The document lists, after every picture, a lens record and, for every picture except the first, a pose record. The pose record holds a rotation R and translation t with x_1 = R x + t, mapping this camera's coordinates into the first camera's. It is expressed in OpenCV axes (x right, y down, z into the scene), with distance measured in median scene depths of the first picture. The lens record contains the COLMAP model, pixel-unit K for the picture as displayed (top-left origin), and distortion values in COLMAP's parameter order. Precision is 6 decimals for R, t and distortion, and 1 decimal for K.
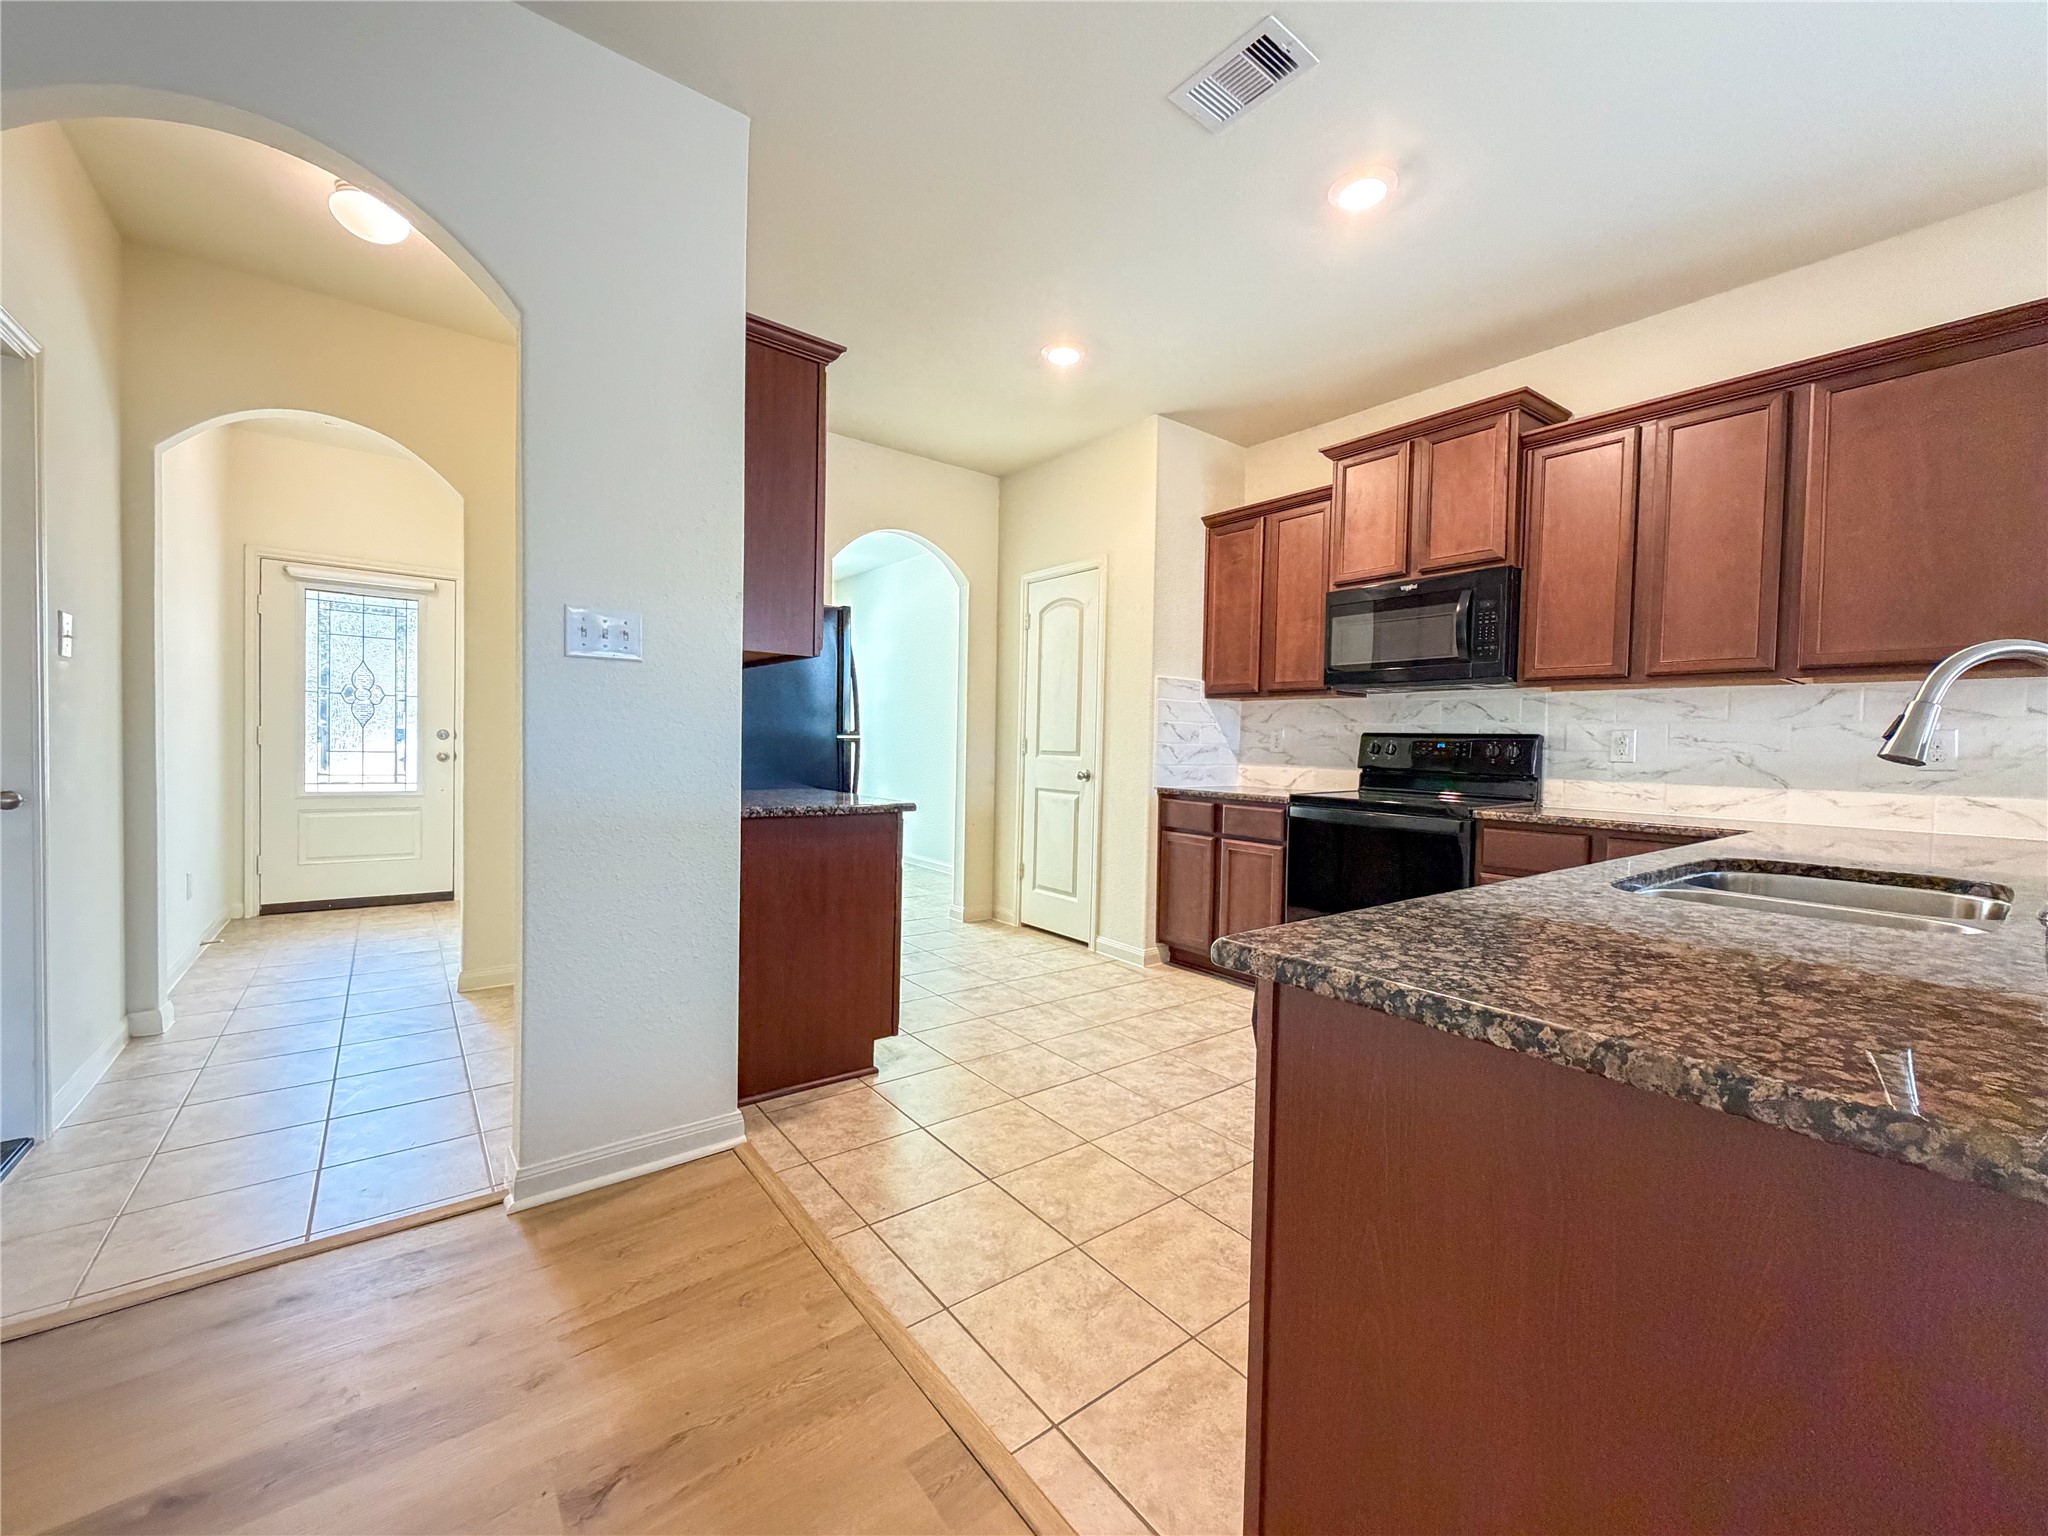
lens RADIAL K [[813.3, 0, 1027.9], [0, 813.3, 767.5], [0, 0, 1]] dist [0.000094, -0.000059]
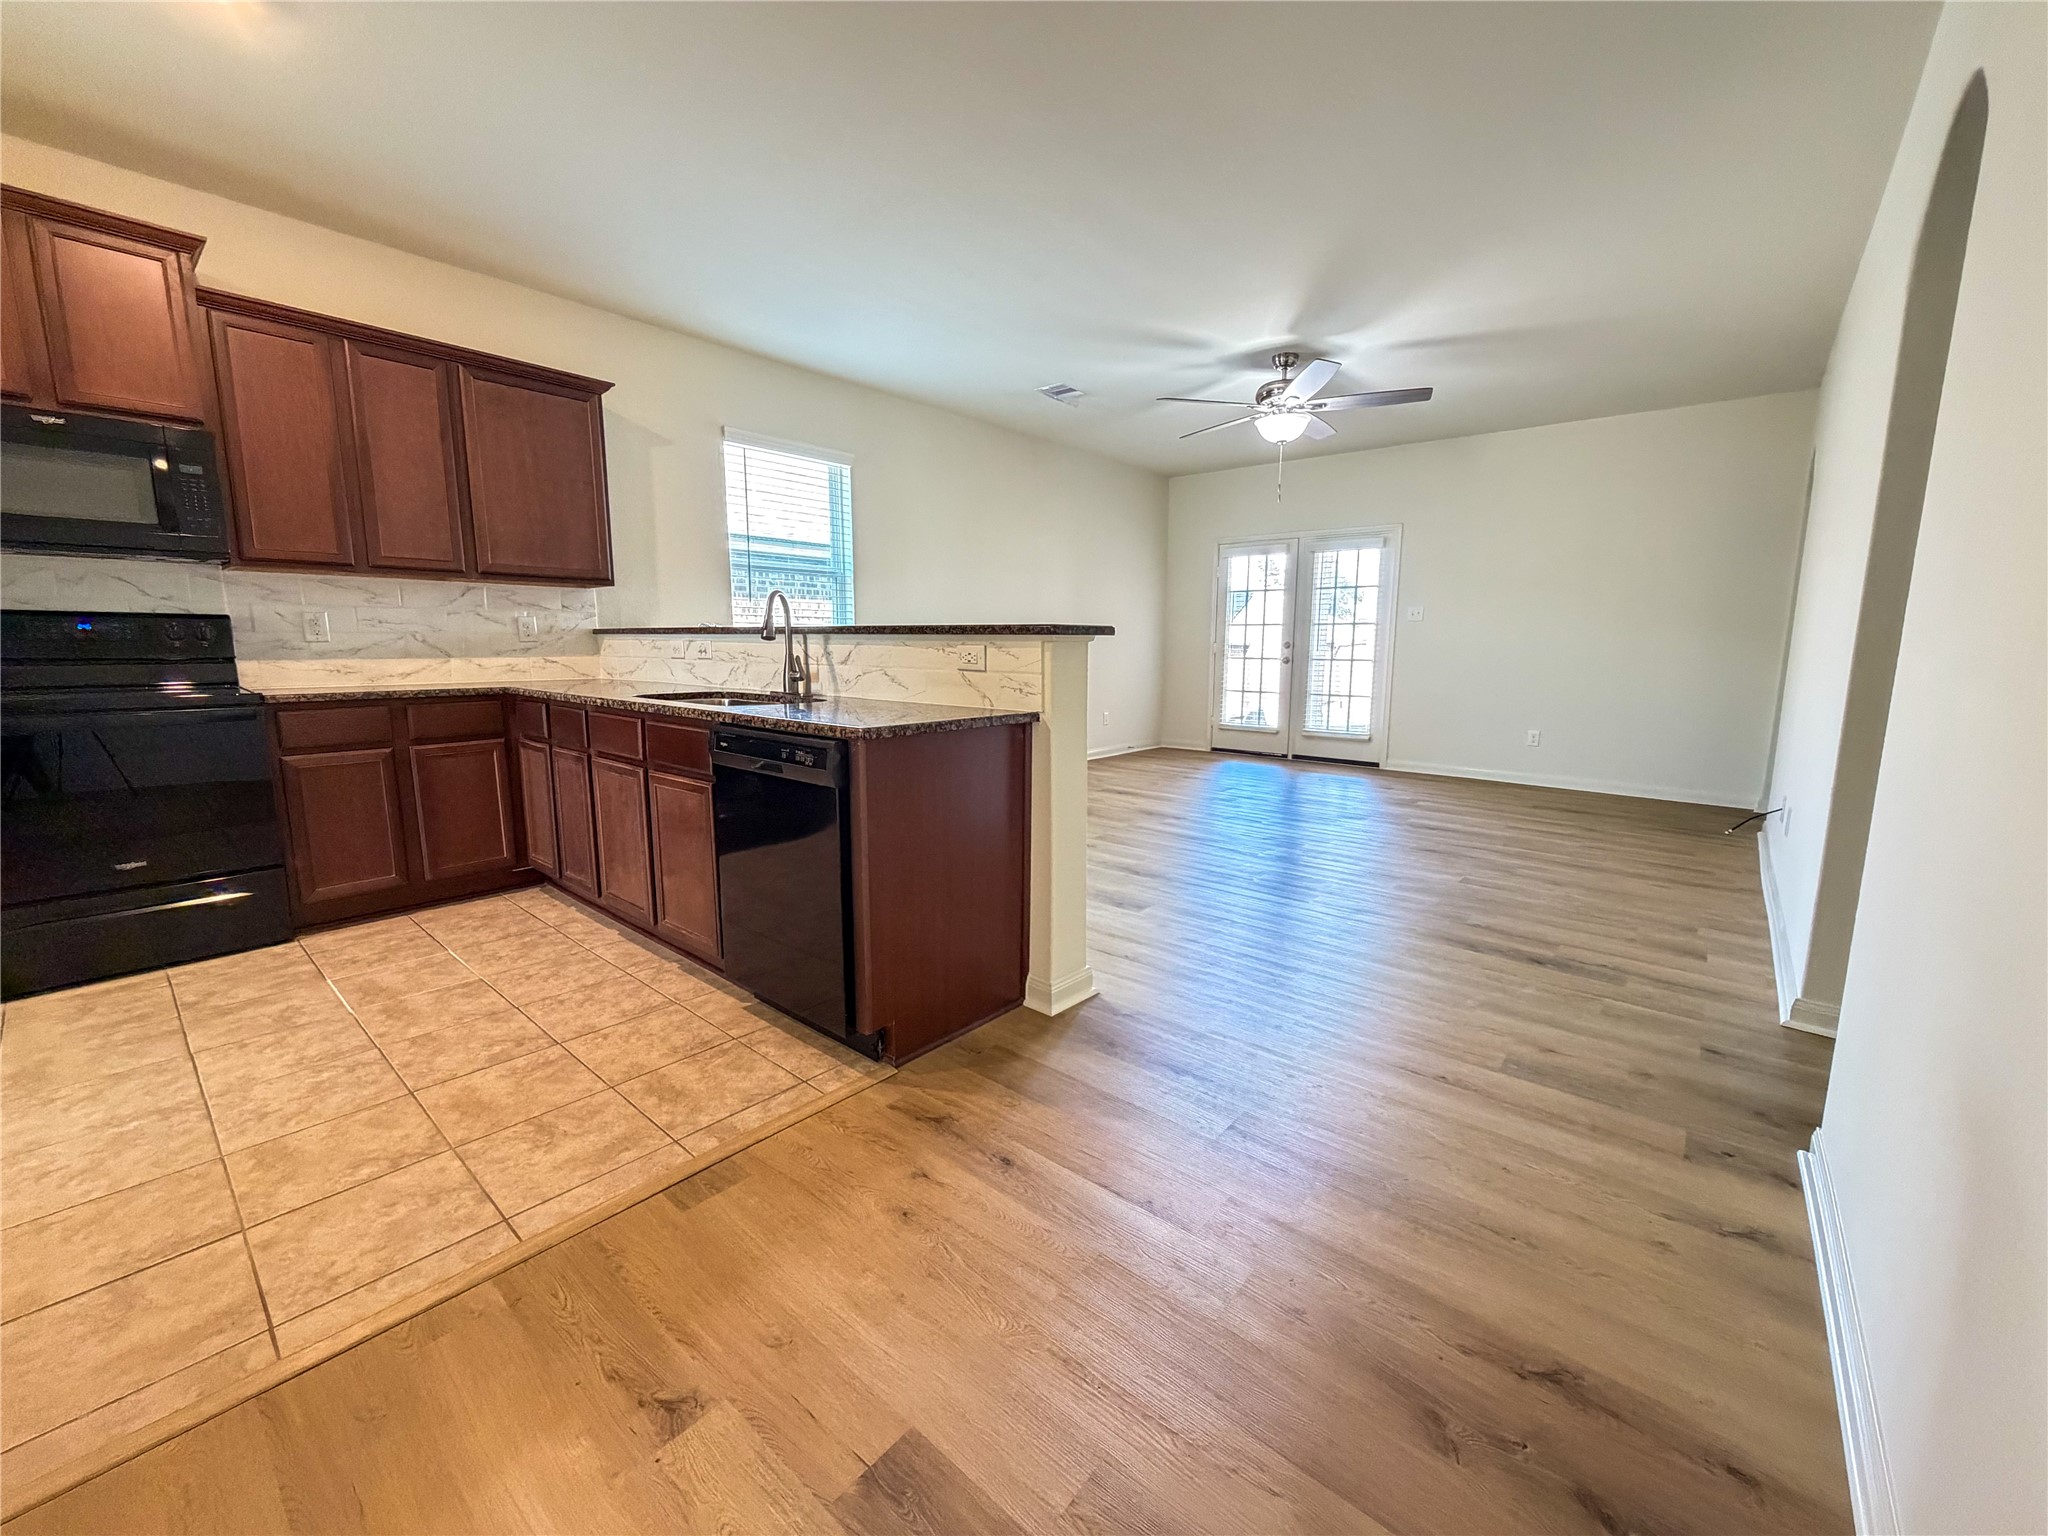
lens RADIAL K [[813.3, 0, 1027.9], [0, 813.3, 767.5], [0, 0, 1]] dist [0.000094, -0.000059]
pose [[-0.200483, -0.175432, 0.963862, -0.513418], [0.018233, 0.982998, 0.182707, -0.020941], [-0.979527, 0.054204, -0.193876, 0.255243]]
